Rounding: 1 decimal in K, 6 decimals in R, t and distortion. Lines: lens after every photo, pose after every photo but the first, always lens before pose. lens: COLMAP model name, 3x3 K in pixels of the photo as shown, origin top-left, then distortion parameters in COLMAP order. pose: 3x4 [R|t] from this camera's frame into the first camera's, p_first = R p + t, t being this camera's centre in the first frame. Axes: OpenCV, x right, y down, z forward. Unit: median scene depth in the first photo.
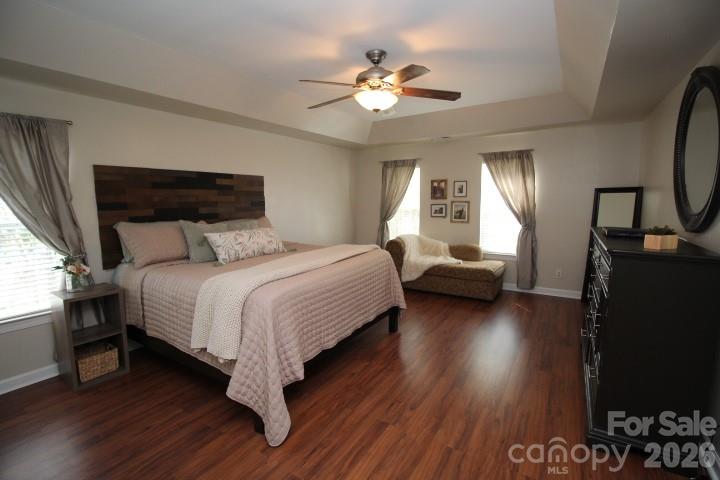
lens RADIAL K [[329.2, 0, 360.4], [0, 329.2, 240.7], [0, 0, 1]] dist [-0.001867, -0.004603]
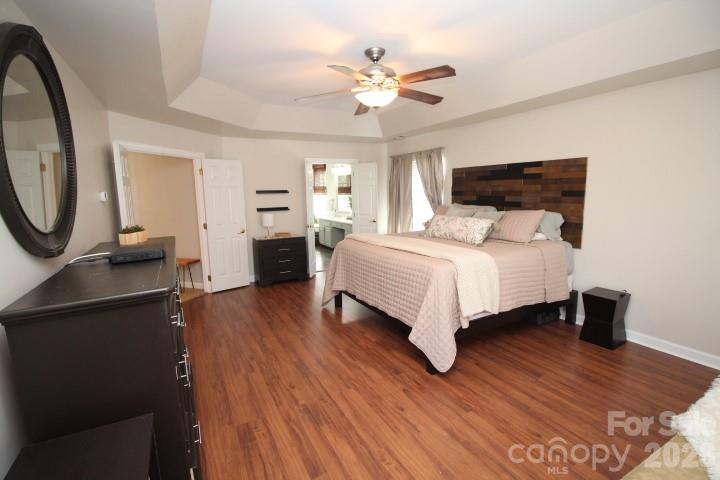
lens RADIAL K [[329.2, 0, 360.3], [0, 329.2, 239.5], [0, 0, 1]] dist [-0.001867, -0.004603]
pose [[-0.481885, 0.153504, -0.862684, 0.785014], [-0.081984, 0.972318, 0.218808, -0.168920], [0.872391, 0.176167, -0.455960, 1.157375]]
